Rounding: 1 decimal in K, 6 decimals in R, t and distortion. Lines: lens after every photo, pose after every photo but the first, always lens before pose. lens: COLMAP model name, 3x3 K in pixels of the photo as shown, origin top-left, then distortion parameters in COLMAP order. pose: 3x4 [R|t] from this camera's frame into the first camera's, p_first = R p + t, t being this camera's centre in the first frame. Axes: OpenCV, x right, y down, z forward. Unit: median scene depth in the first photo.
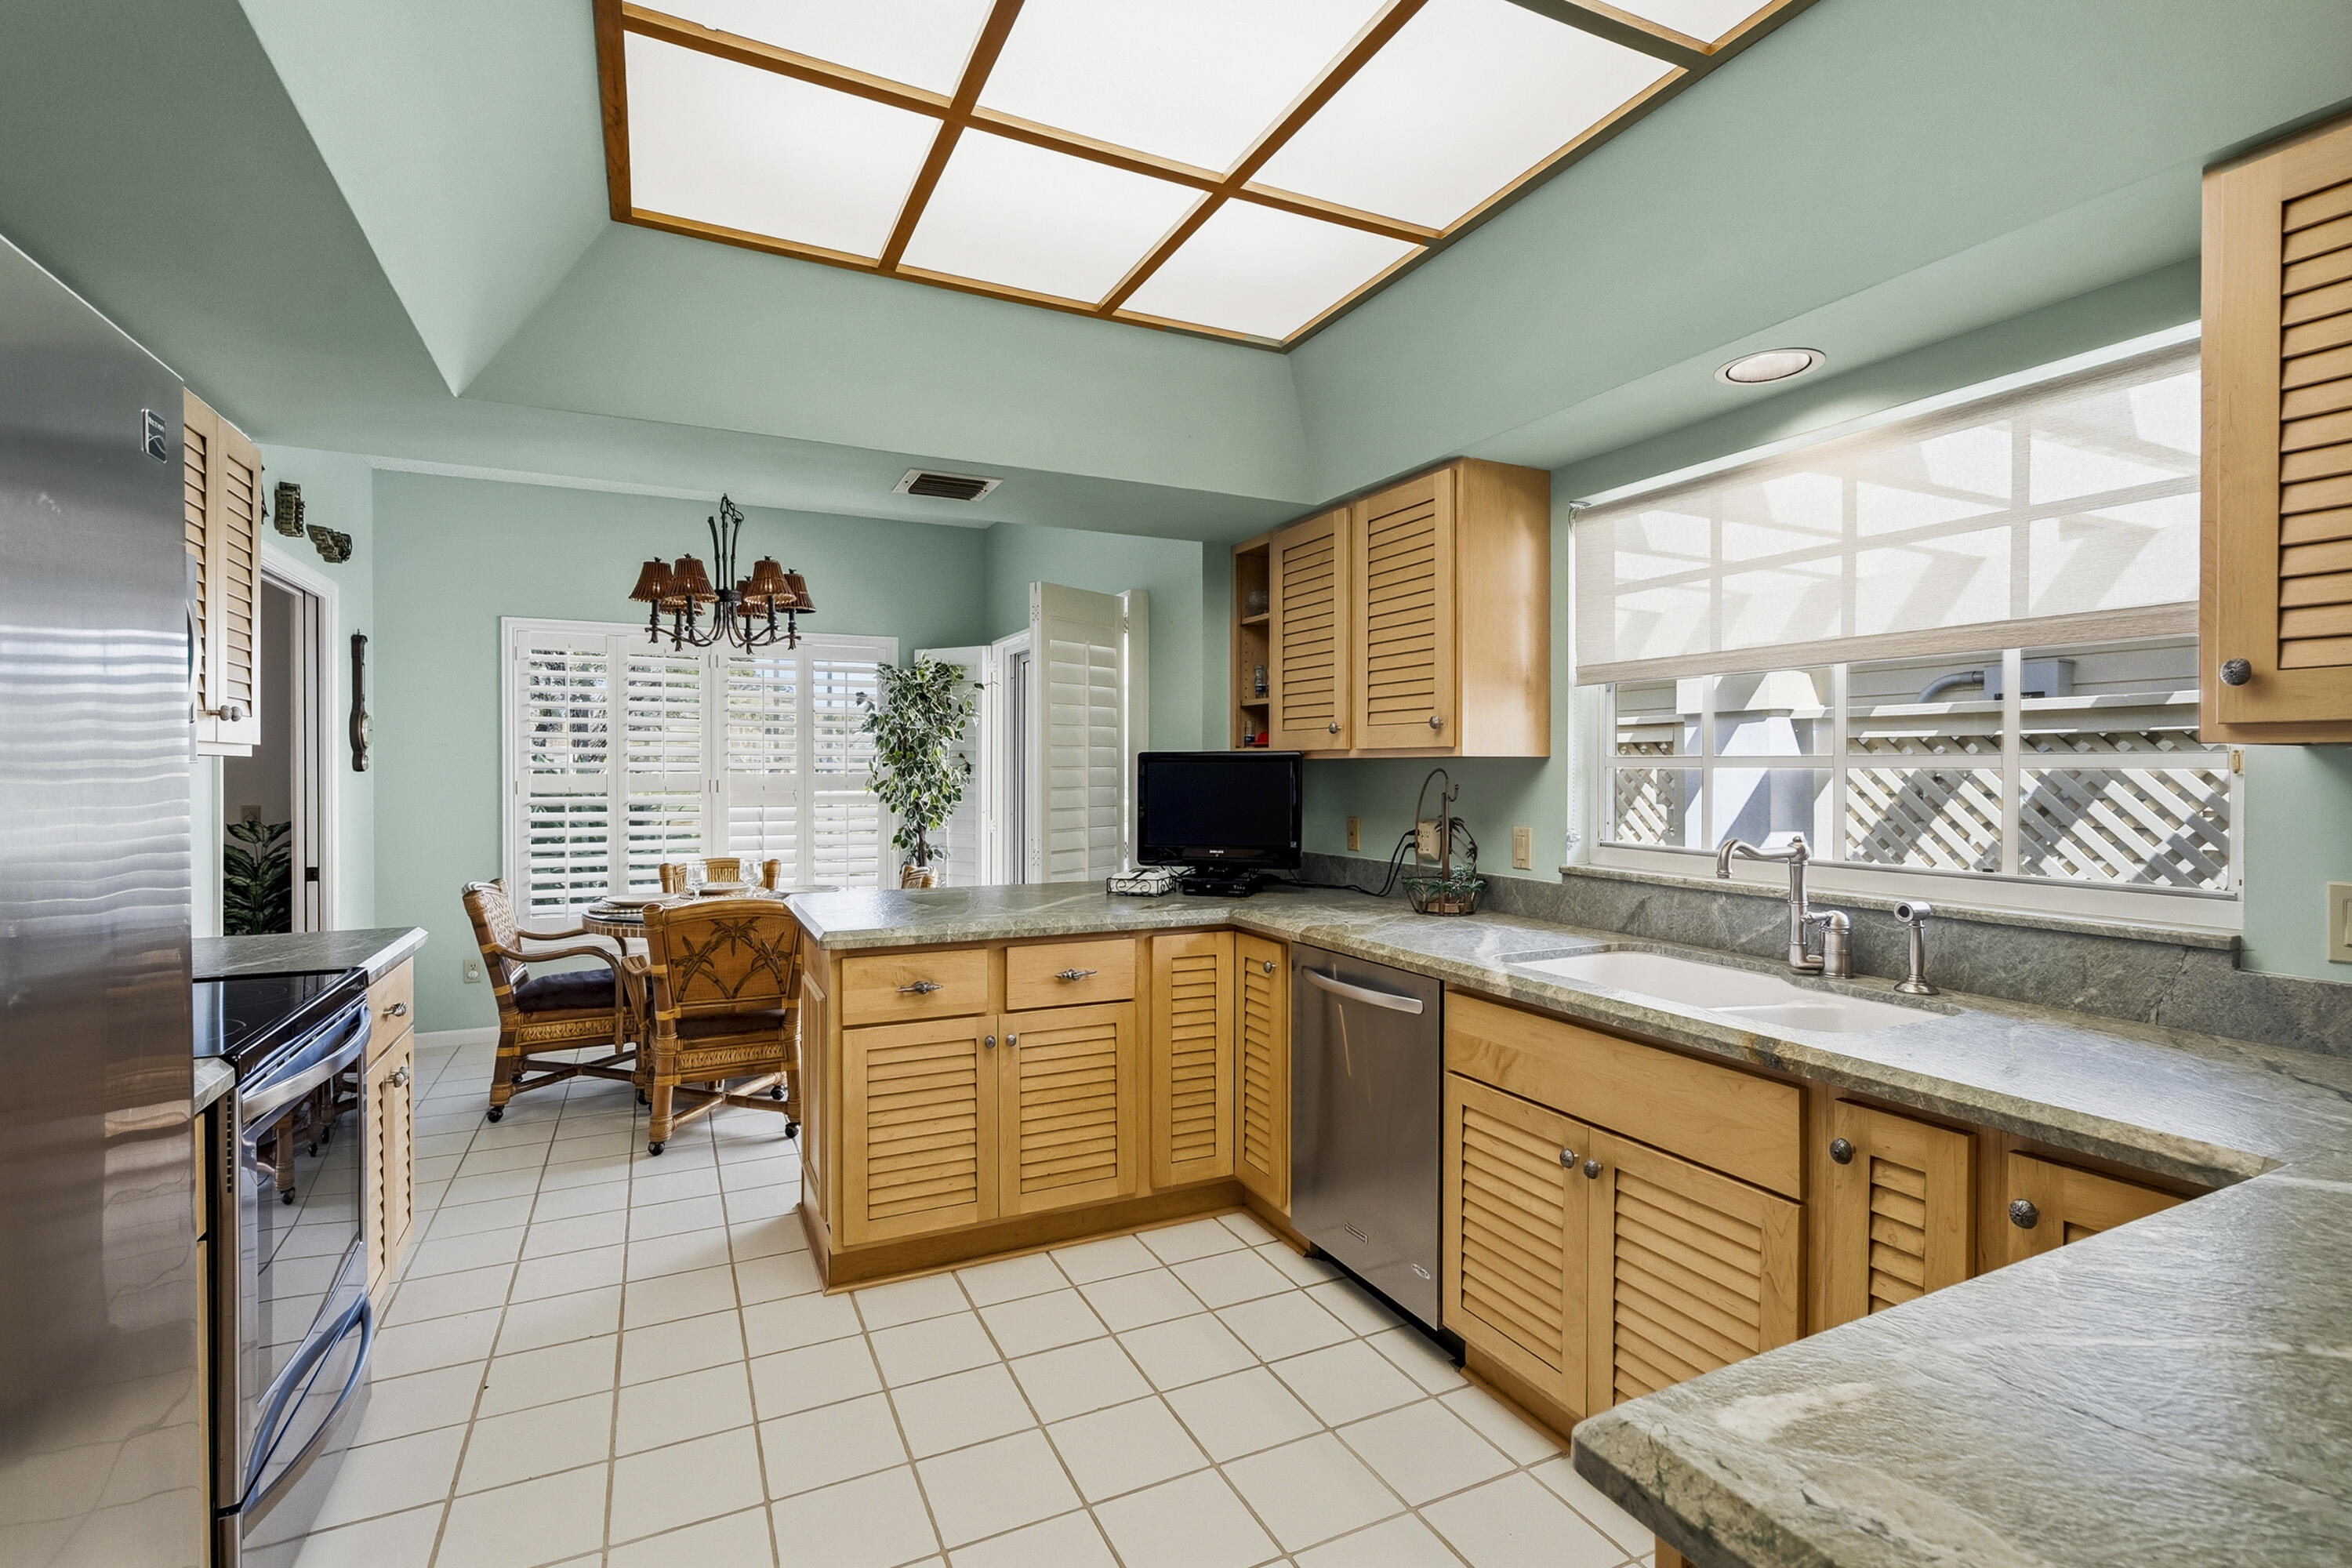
lens RADIAL K [[1068.5, 0, 1176.0], [0, 1068.5, 784.0], [0, 0, 1]] dist [-0.000569, 0.000681]
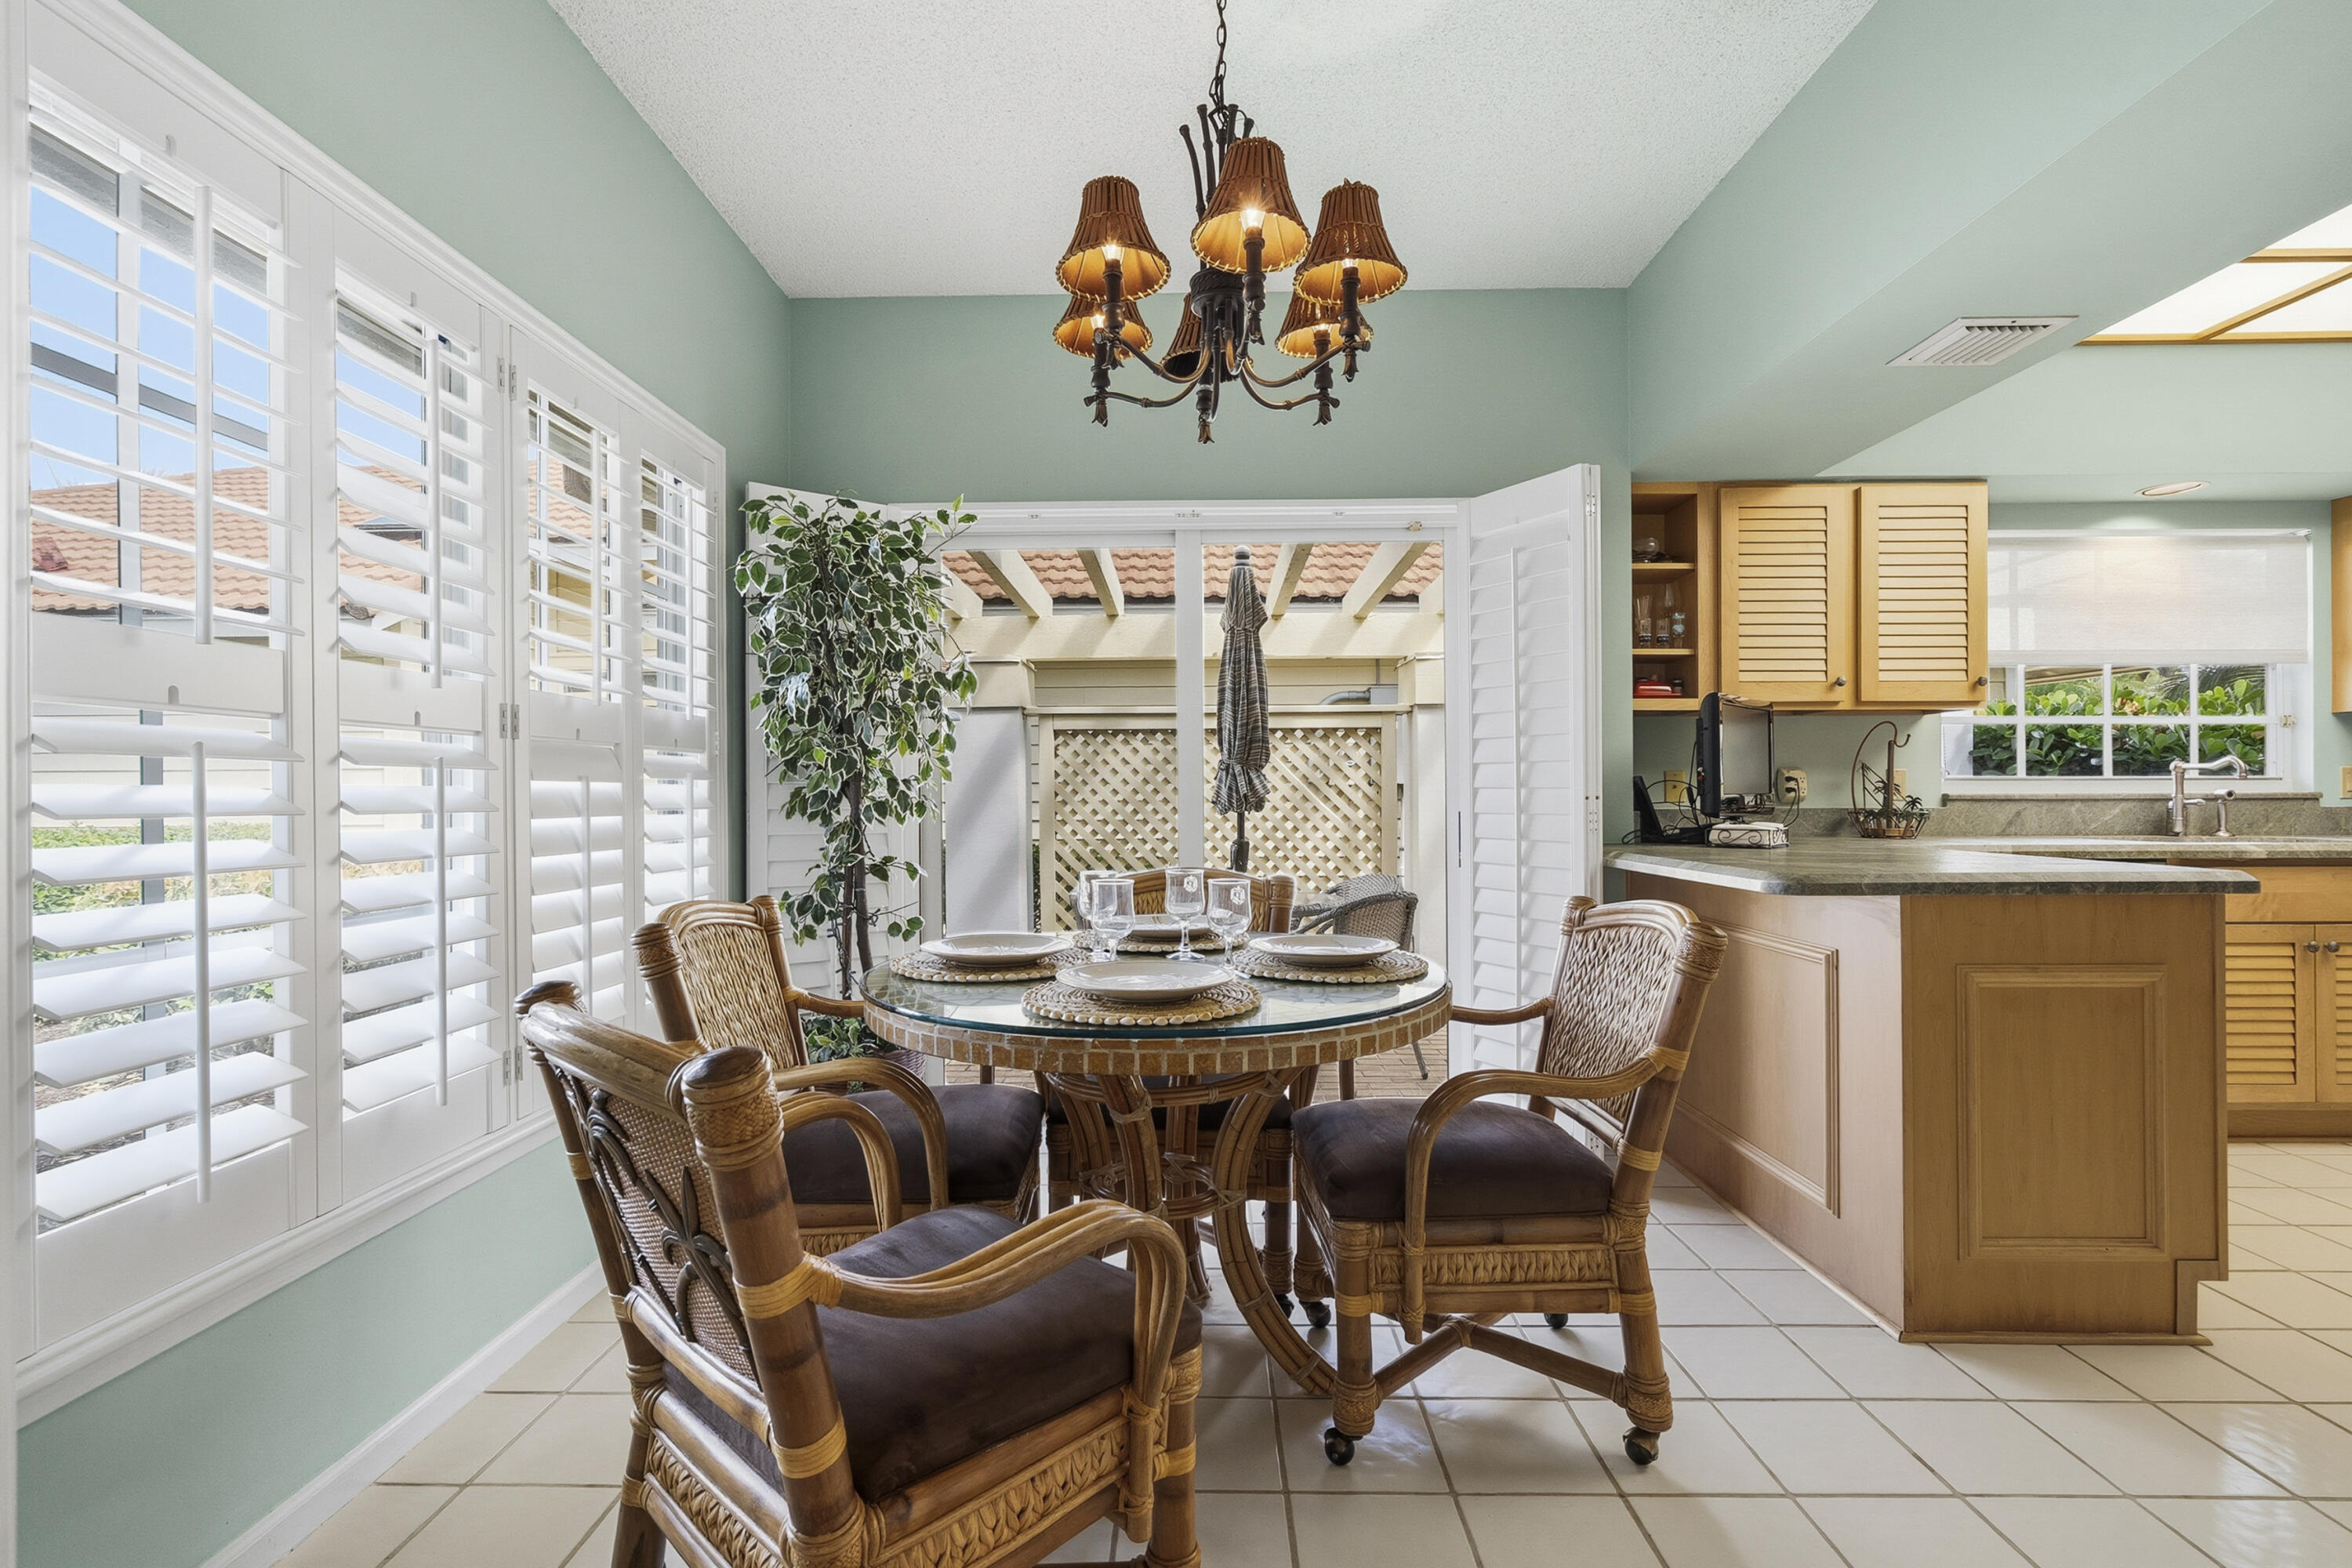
lens RADIAL K [[1068.5, 0, 1176.0], [0, 1068.5, 784.0], [0, 0, 1]] dist [-0.000569, 0.000681]
pose [[0.452530, 0.003654, 0.891741, -1.496191], [0.017785, 0.999756, -0.013122, 0.072871], [-0.891572, 0.021798, 0.452355, 1.436703]]
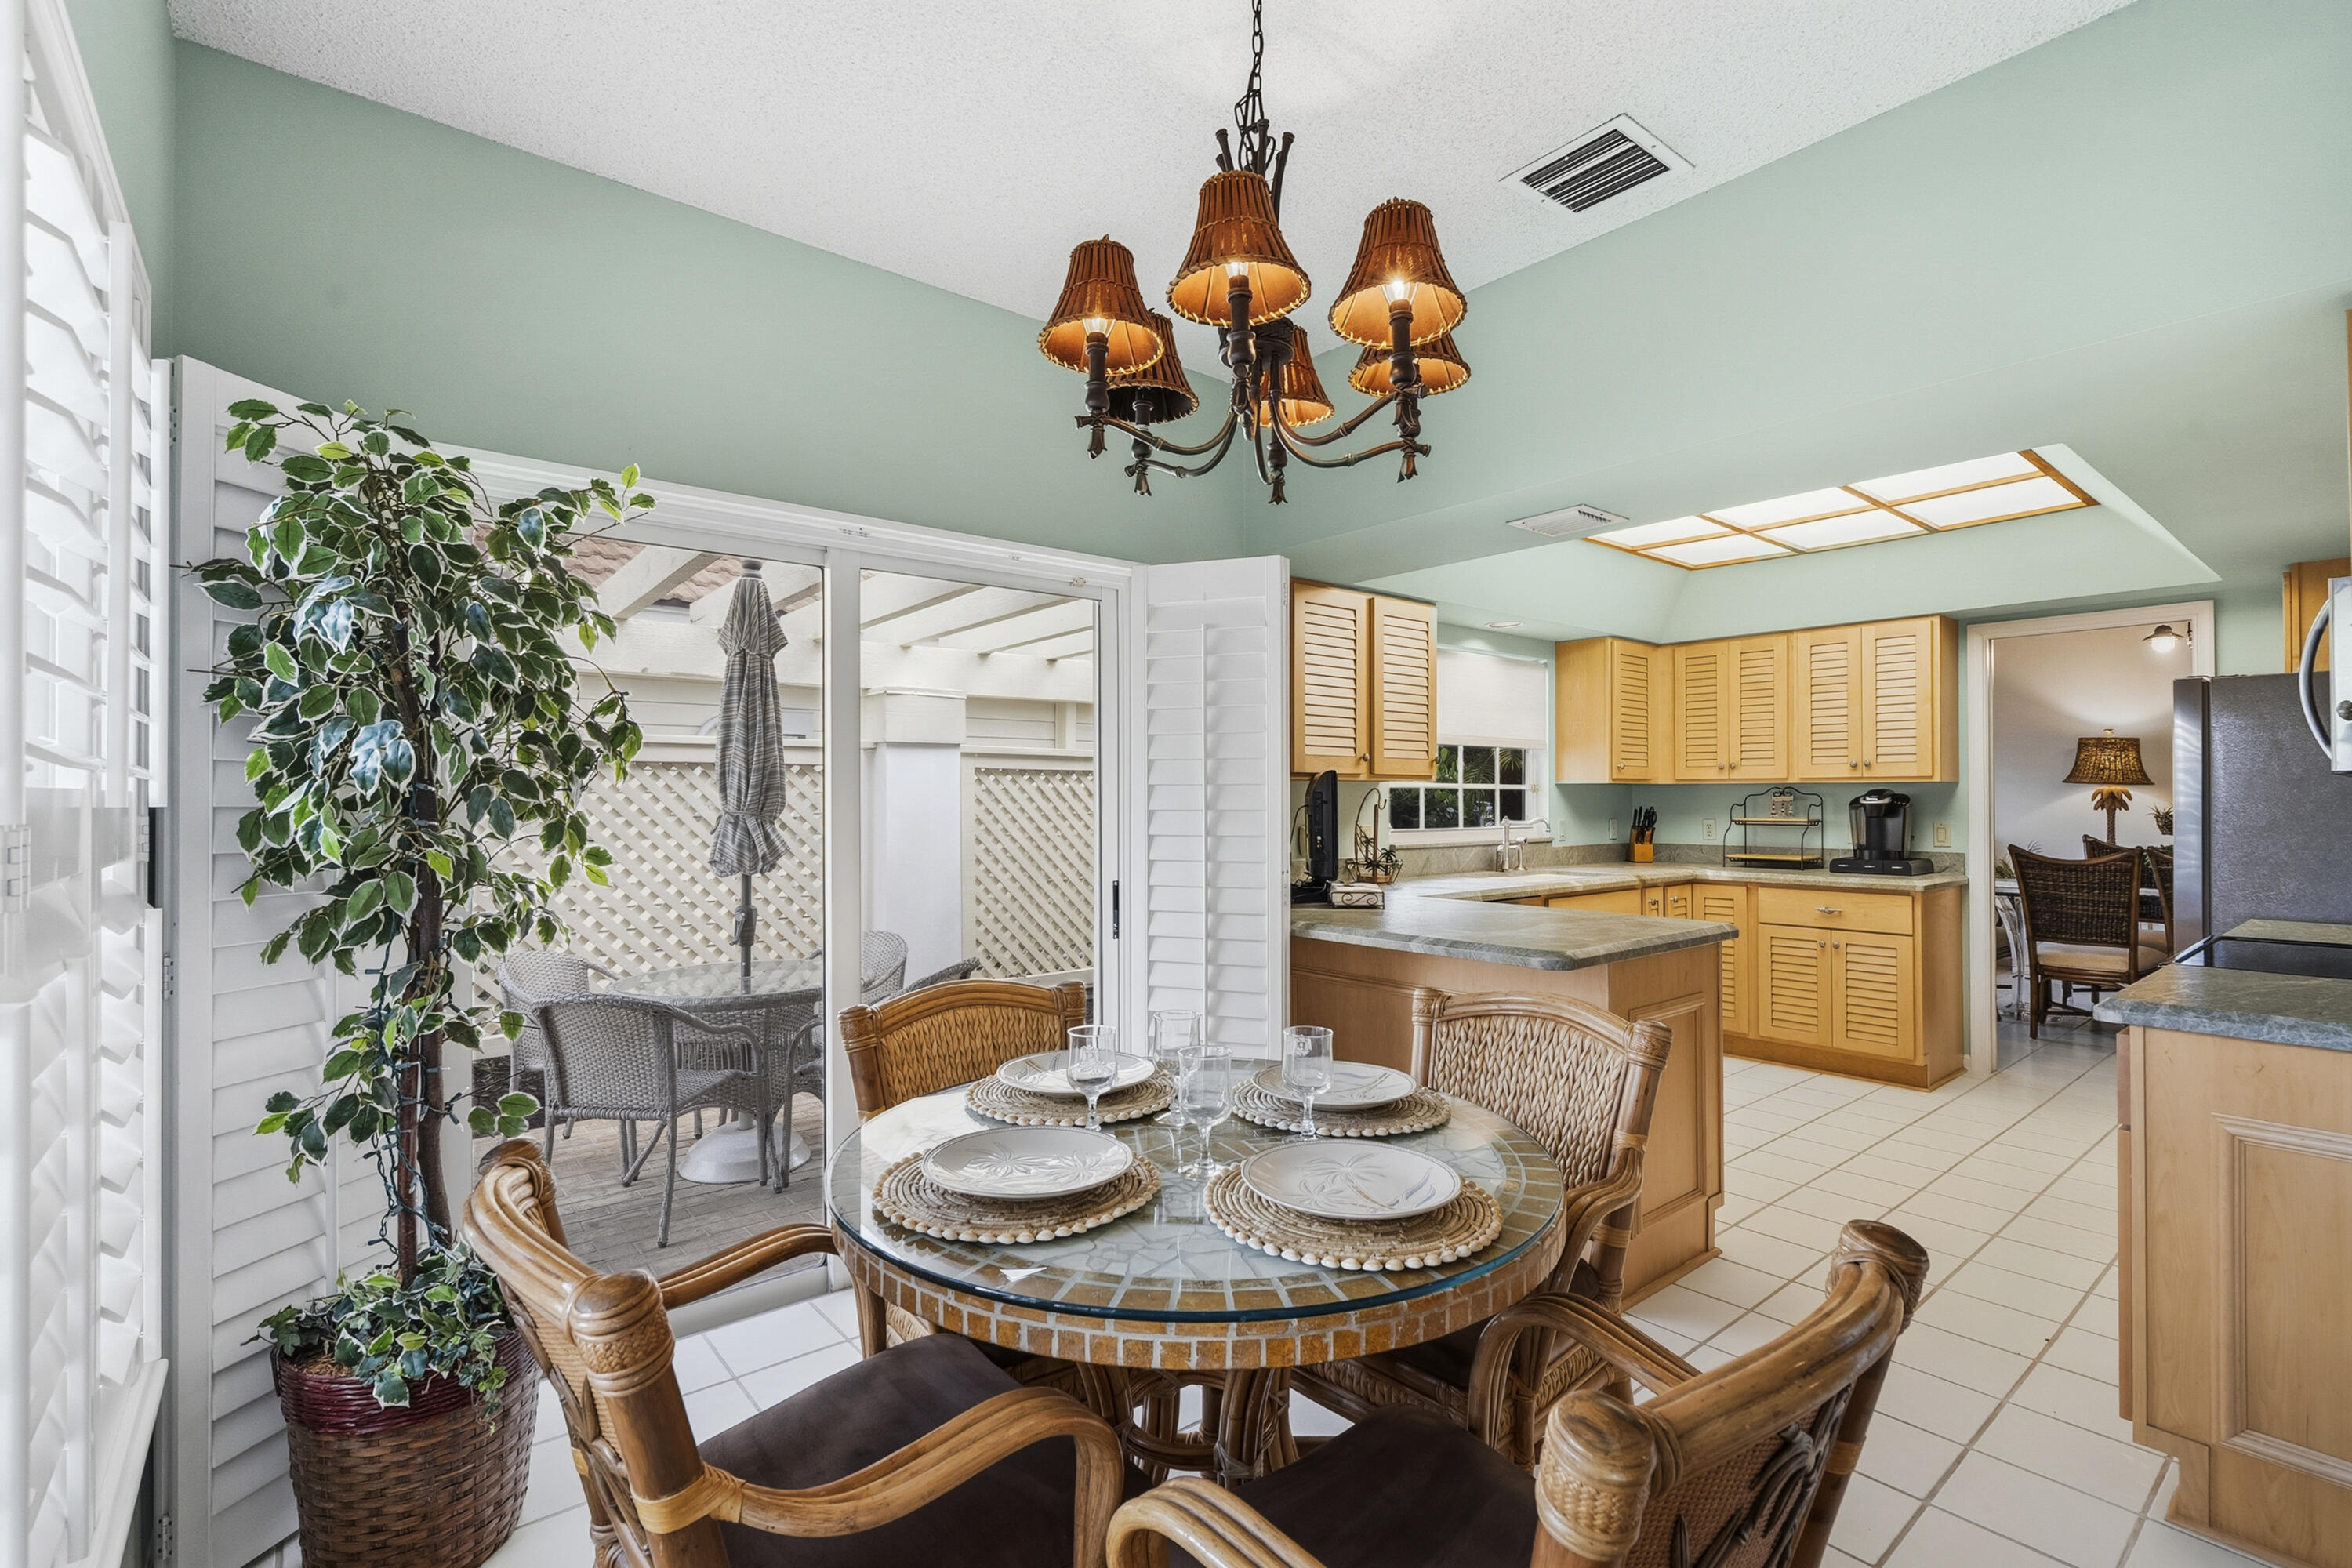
lens RADIAL K [[1069.5, 0, 1176.0], [0, 1069.5, 784.0], [0, 0, 1]] dist [-0.005190, -0.000258]
pose [[-0.230323, 0.011123, 0.973051, -1.421213], [0.015300, 0.999852, -0.007808, -0.016374], [-0.972994, 0.013089, -0.230459, 1.983278]]
